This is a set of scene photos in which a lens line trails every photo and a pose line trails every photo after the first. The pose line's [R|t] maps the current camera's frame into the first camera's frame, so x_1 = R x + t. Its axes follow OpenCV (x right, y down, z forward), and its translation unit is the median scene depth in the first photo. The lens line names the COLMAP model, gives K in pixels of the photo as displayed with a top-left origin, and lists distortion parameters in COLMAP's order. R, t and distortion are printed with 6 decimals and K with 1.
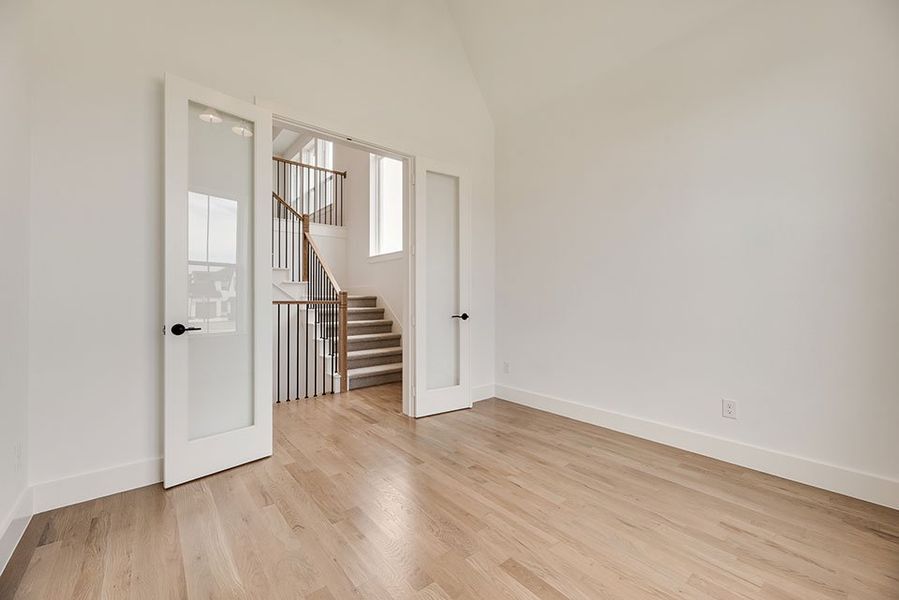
lens RADIAL K [[364.6, 0, 449.5], [0, 364.6, 300.0], [0, 0, 1]] dist [0.000235, 0.000074]
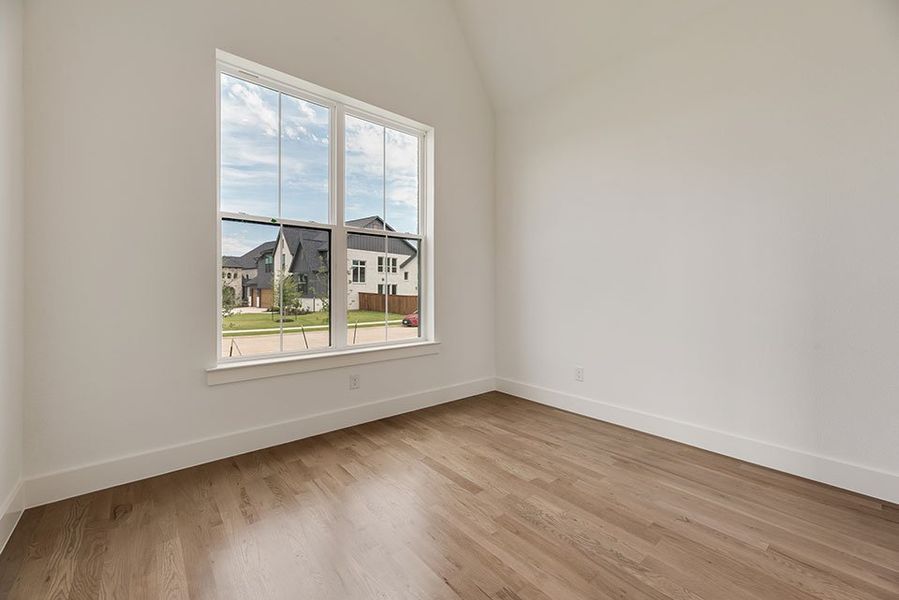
lens RADIAL K [[364.6, 0, 449.5], [0, 364.6, 300.0], [0, 0, 1]] dist [0.000235, 0.000074]
pose [[-0.999902, -0.001059, -0.013950, 0.248424], [-0.001453, 0.999598, 0.028310, -0.003617], [0.013915, 0.028328, -0.999502, 2.024317]]
